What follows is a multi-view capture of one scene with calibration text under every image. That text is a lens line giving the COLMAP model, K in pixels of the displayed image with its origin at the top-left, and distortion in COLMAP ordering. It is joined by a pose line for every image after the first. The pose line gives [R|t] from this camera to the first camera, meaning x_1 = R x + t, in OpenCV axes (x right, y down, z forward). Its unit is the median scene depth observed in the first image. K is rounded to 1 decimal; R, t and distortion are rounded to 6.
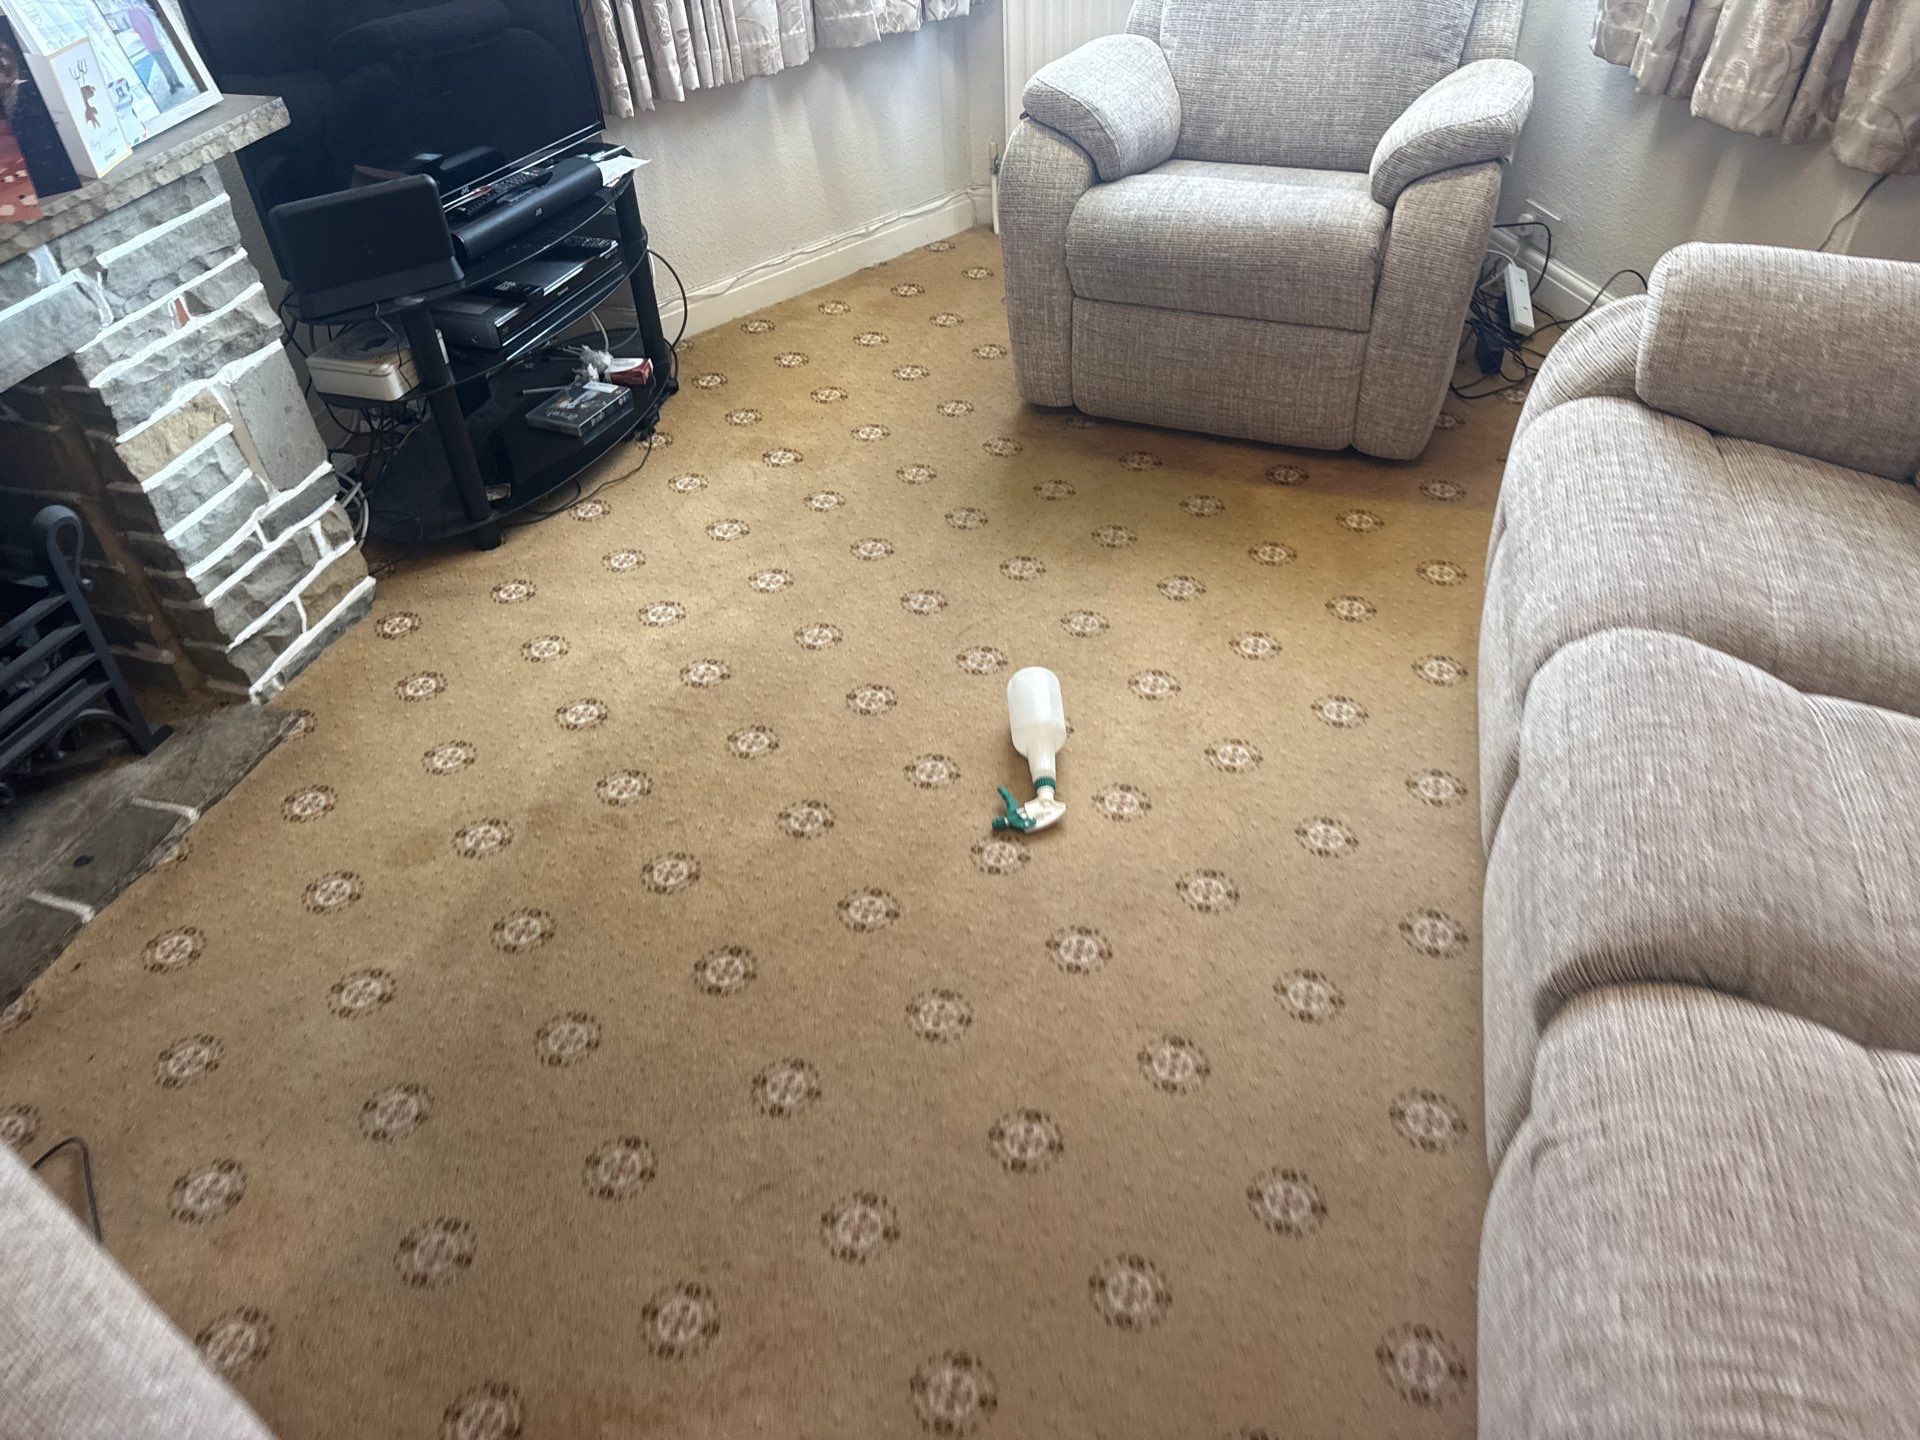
lens RADIAL K [[1336.6, 0, 953.0], [0, 1336.6, 708.8], [0, 0, 1]] dist [-0.008423, -0.006042]
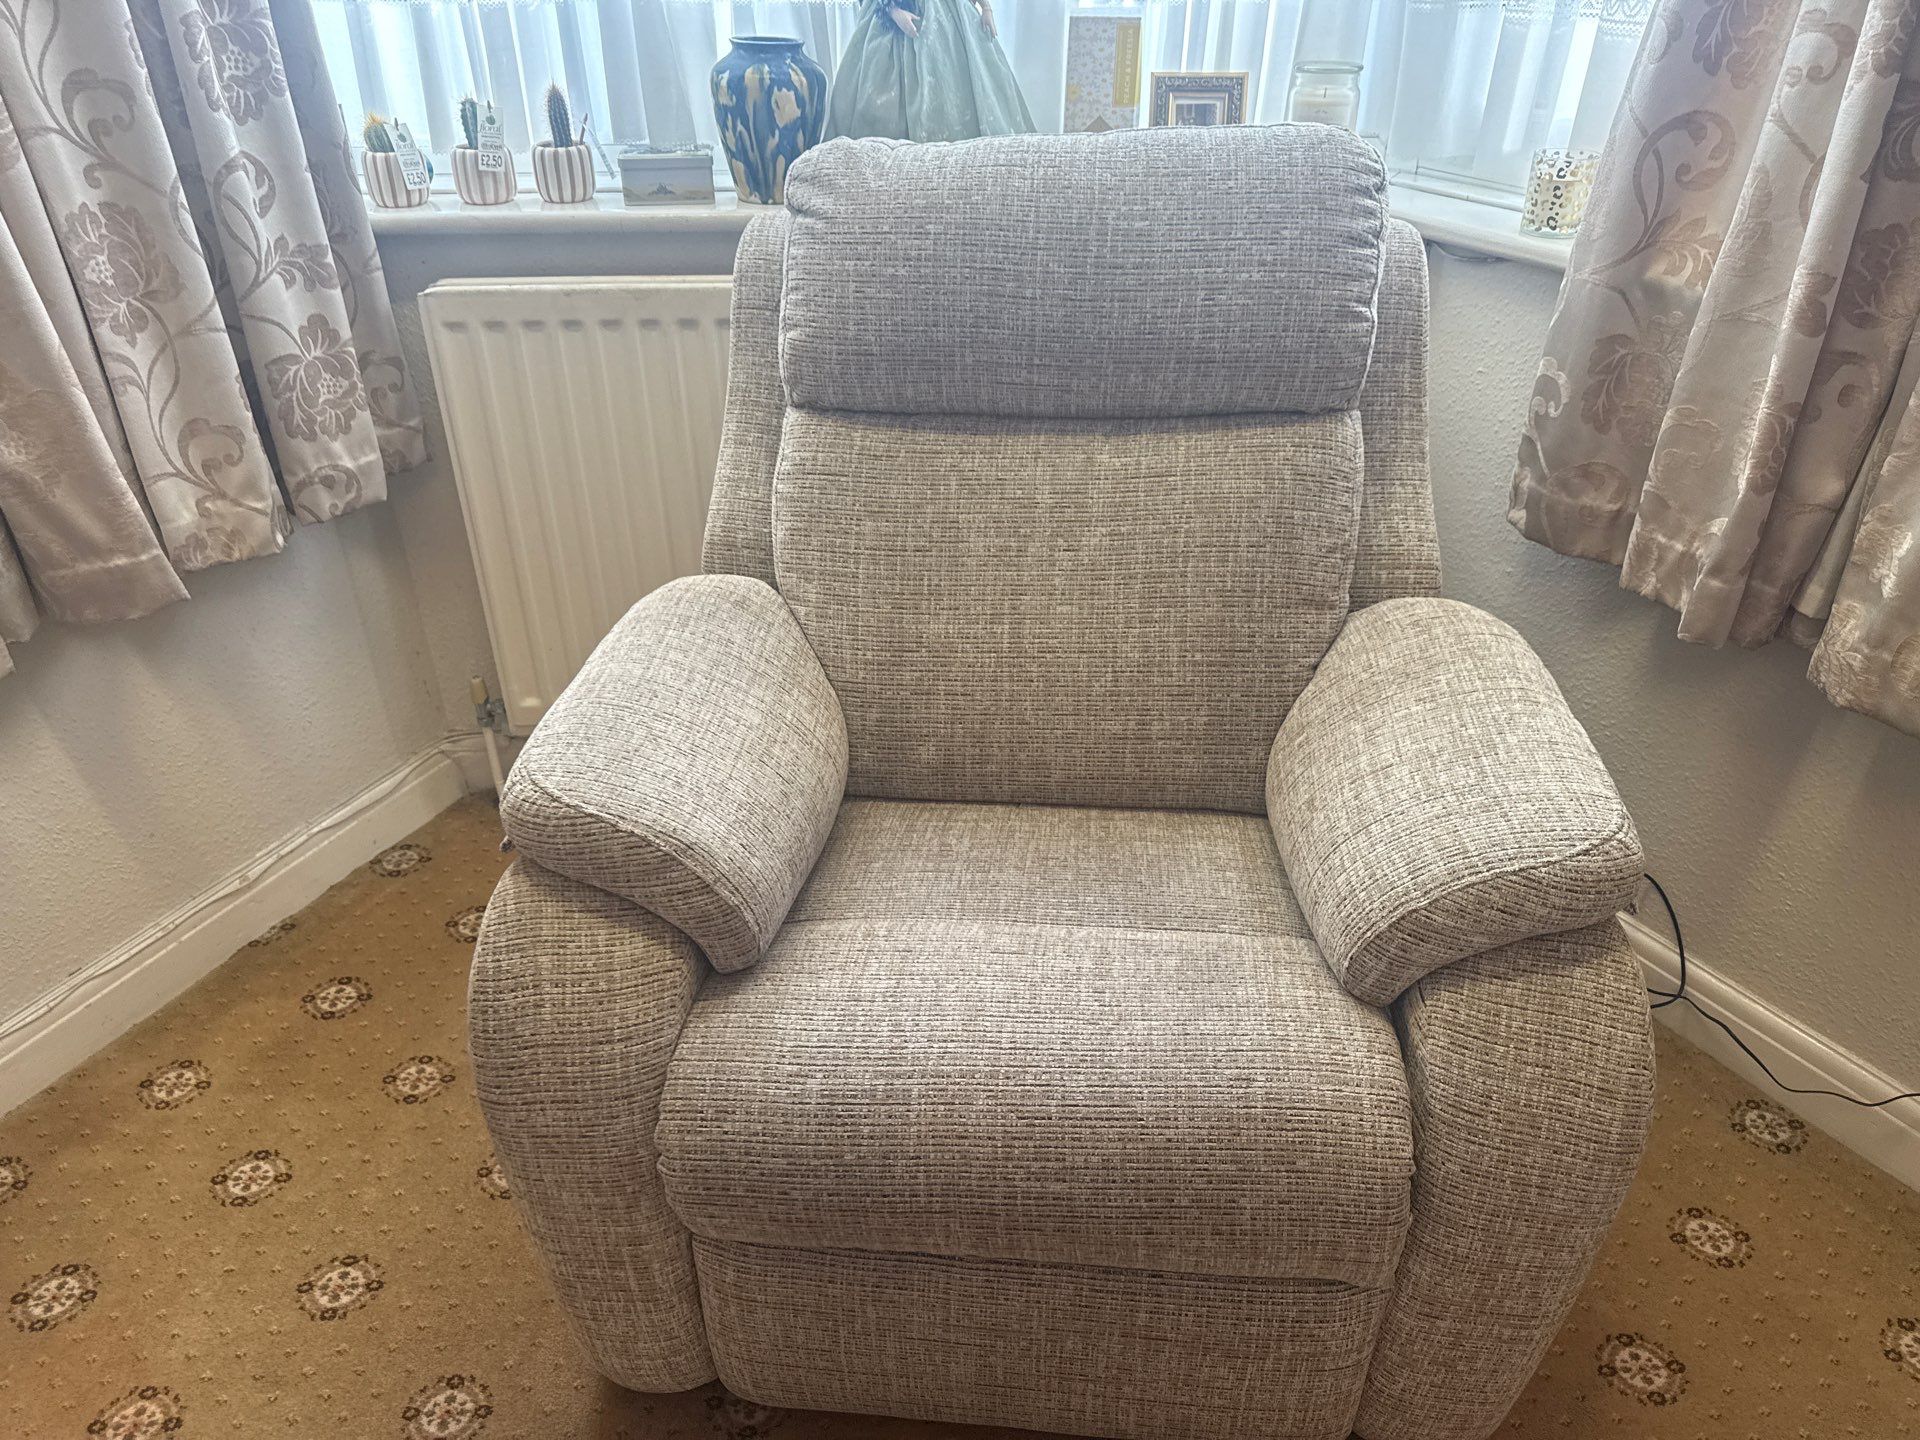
lens RADIAL K [[1420.6, 0, 960.0], [0, 1420.6, 720.0], [0, 0, 1]] dist [0.075128, -0.121756]
pose [[0.945777, -0.133803, 0.295977, 0.056506], [0.181908, 0.973101, -0.141364, -0.379494], [-0.269101, 0.187539, 0.944677, 0.502978]]
